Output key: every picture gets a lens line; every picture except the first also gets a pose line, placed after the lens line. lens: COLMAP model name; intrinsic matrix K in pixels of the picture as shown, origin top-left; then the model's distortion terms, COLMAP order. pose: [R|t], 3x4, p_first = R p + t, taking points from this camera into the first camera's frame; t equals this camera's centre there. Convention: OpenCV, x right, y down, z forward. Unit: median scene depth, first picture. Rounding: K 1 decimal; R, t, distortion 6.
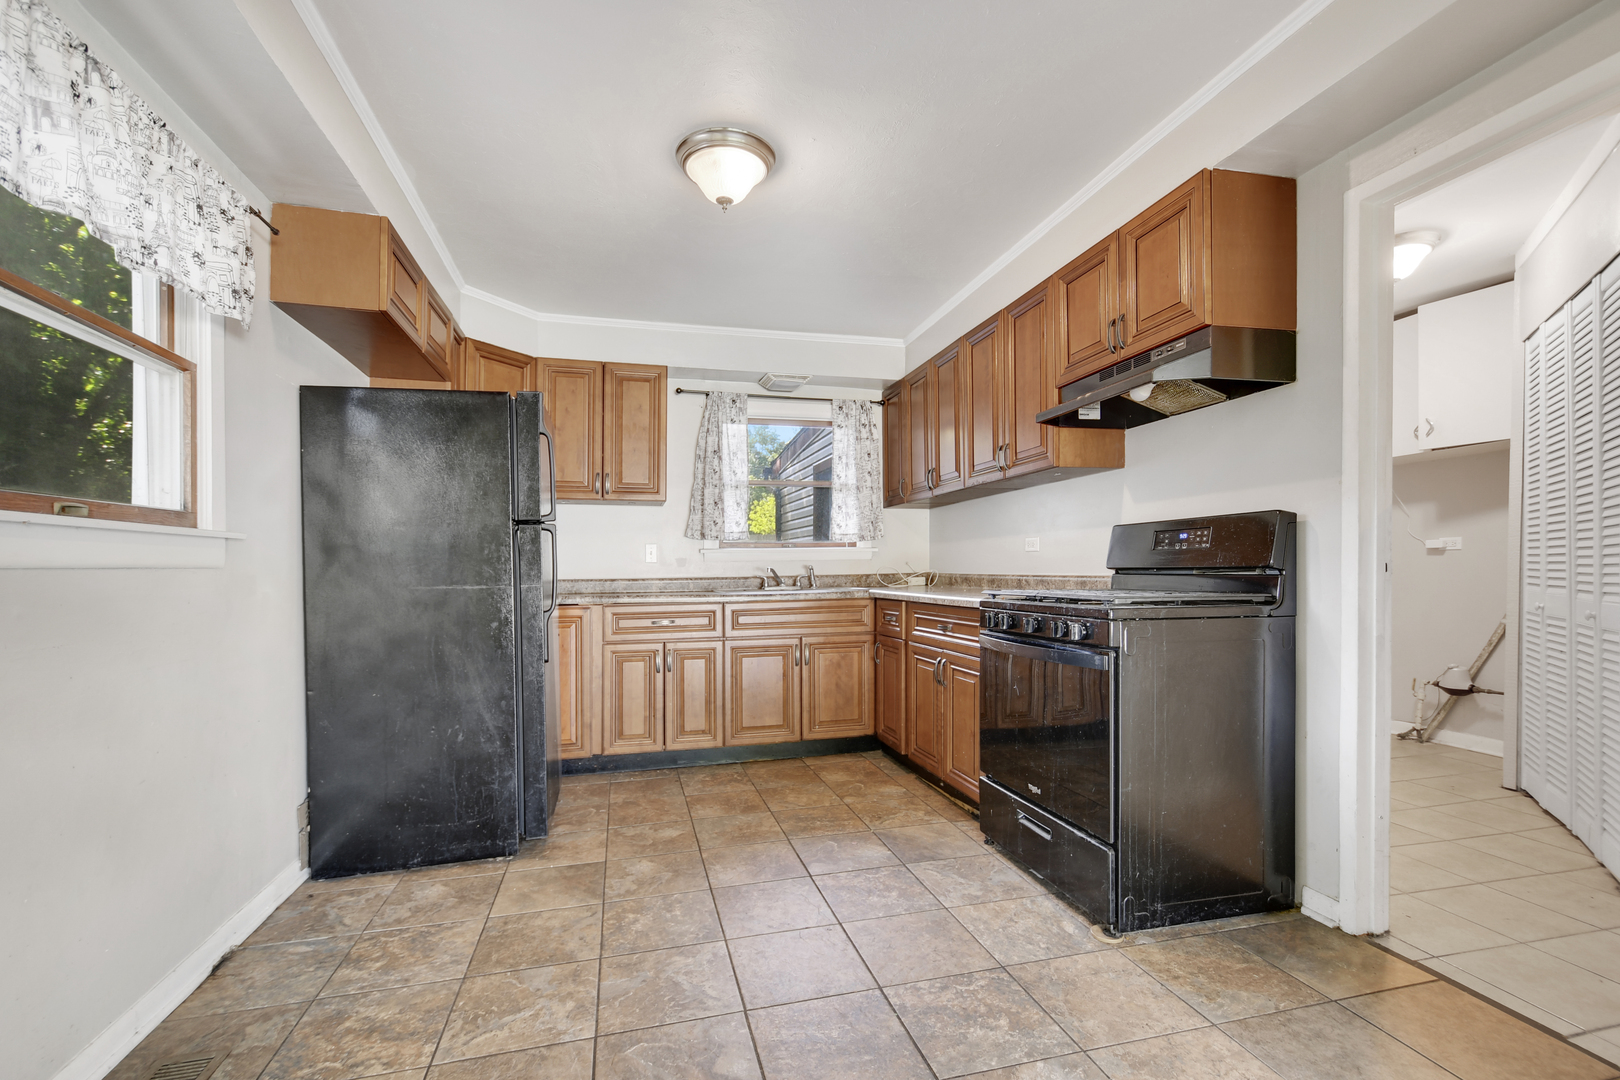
lens RADIAL K [[716.4, 0, 803.0], [0, 716.4, 578.6], [0, 0, 1]] dist [-0.002003, -0.000178]
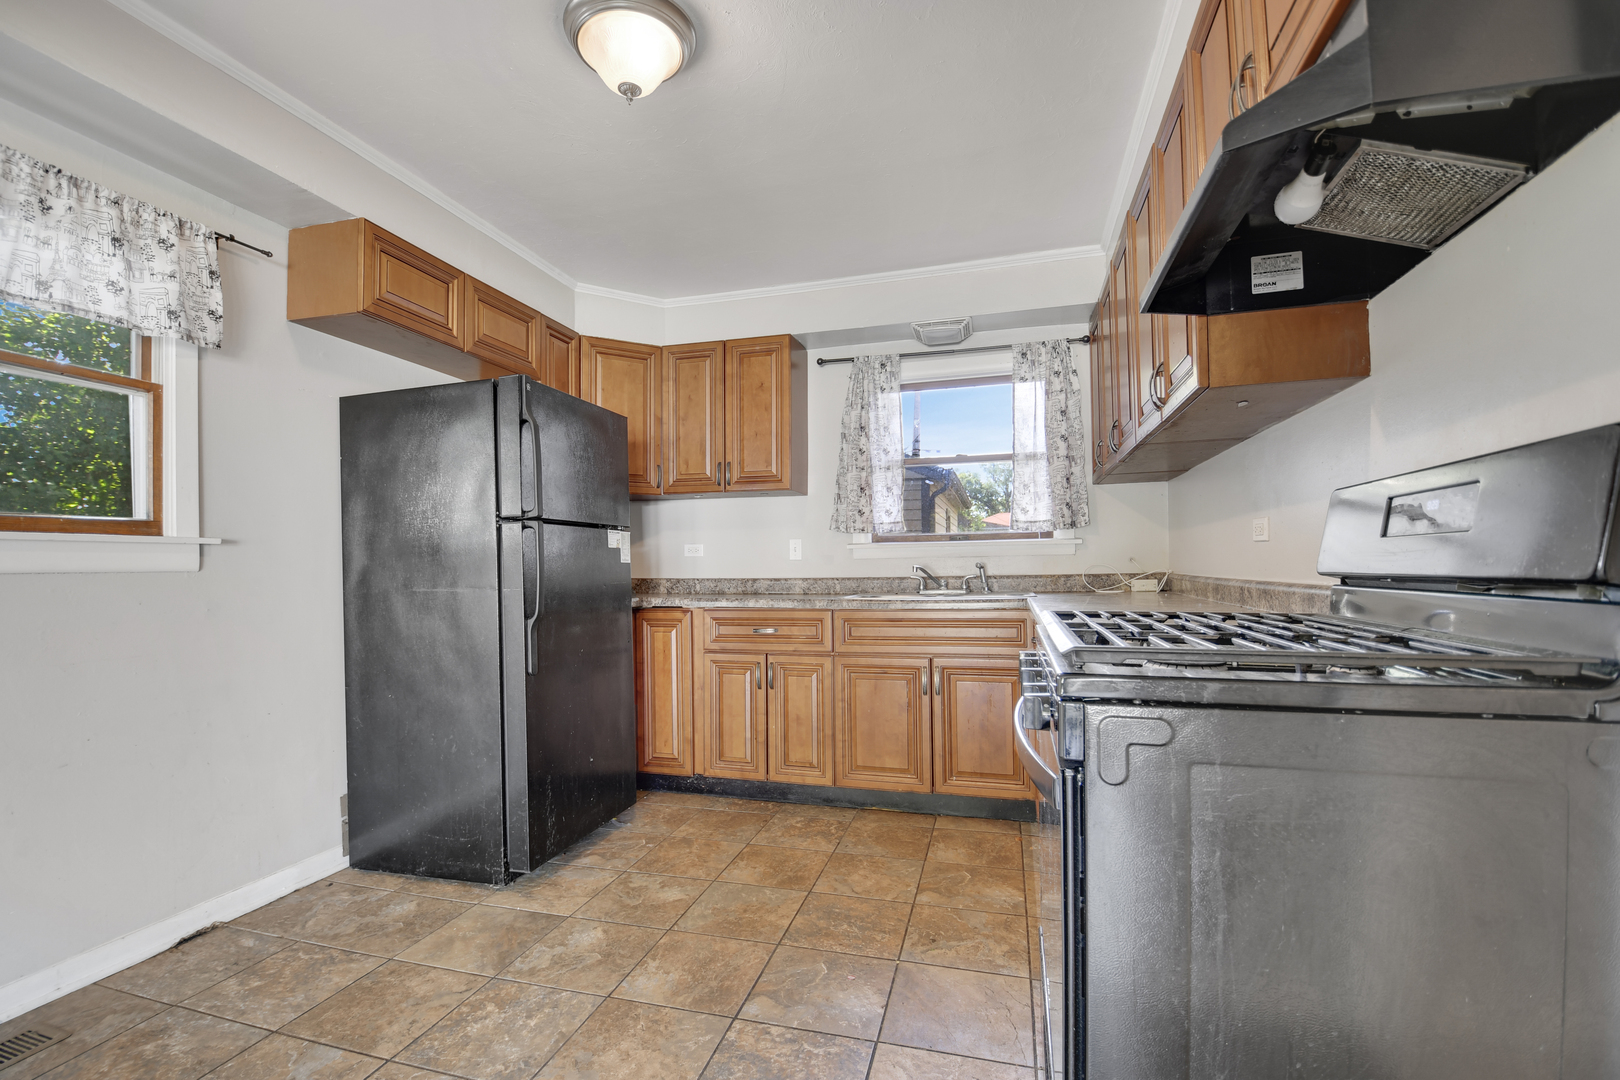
lens RADIAL K [[710.0, 0, 799.5], [0, 710.0, 560.3], [0, 0, 1]] dist [-0.003145, -0.013100]
pose [[0.865504, -0.002275, -0.500898, 0.274214], [-0.005562, 0.999884, -0.014152, -0.011622], [0.500872, 0.015035, 0.865391, 0.292424]]
